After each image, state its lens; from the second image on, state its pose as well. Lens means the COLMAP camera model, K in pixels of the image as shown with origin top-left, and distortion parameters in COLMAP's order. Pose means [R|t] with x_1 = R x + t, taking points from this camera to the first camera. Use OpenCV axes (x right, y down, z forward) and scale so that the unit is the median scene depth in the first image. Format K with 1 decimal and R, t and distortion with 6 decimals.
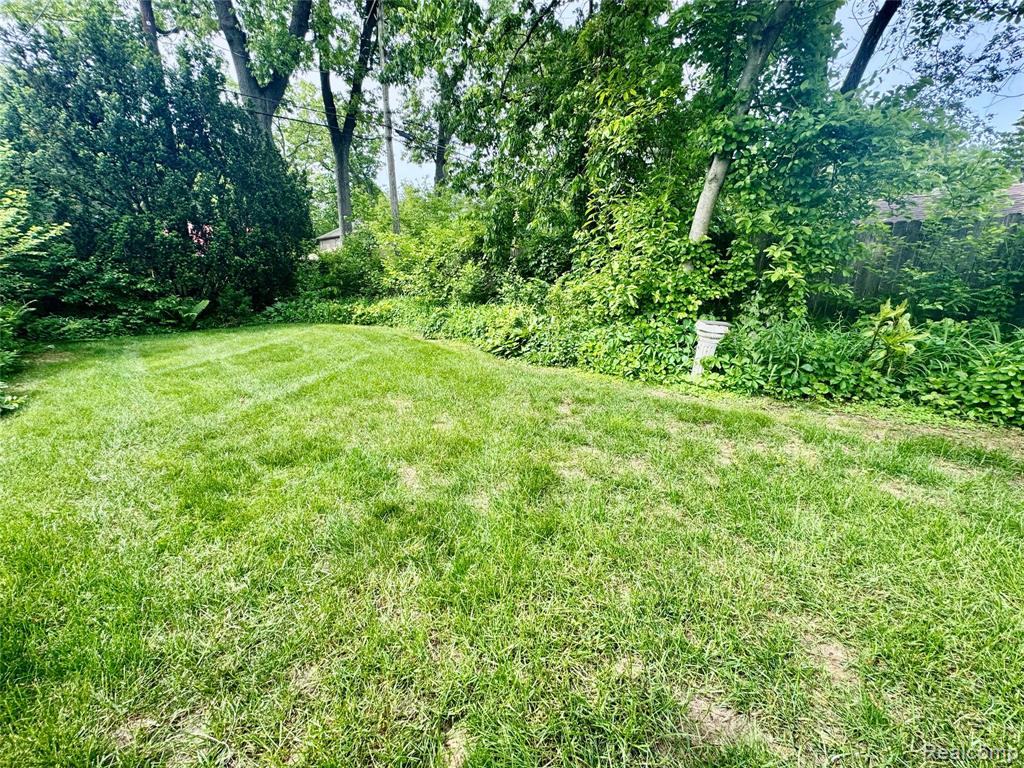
lens RADIAL K [[410.5, 0, 515.3], [0, 410.5, 388.3], [0, 0, 1]] dist [-0.002320, 0.000926]
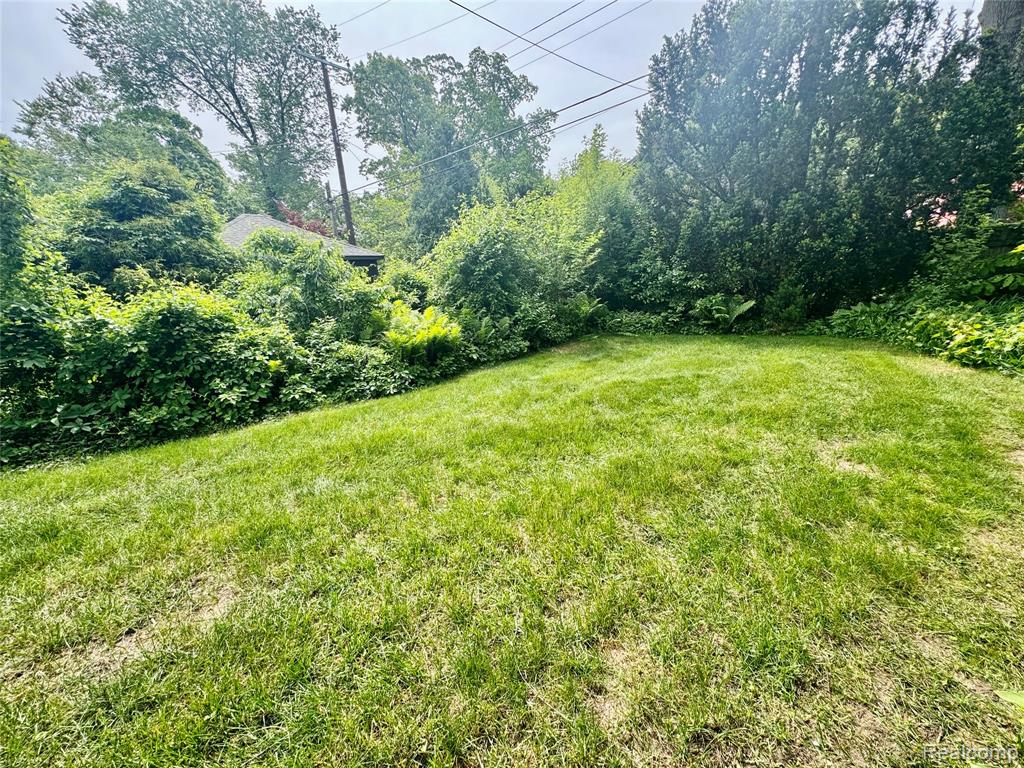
lens RADIAL K [[410.5, 0, 512.4], [0, 410.5, 386.8], [0, 0, 1]] dist [-0.002320, 0.000926]
pose [[0.072992, 0.238842, -0.968311, 0.076786], [-0.209152, 0.952977, 0.219294, -0.294912], [0.975155, 0.186517, 0.119514, 1.091092]]
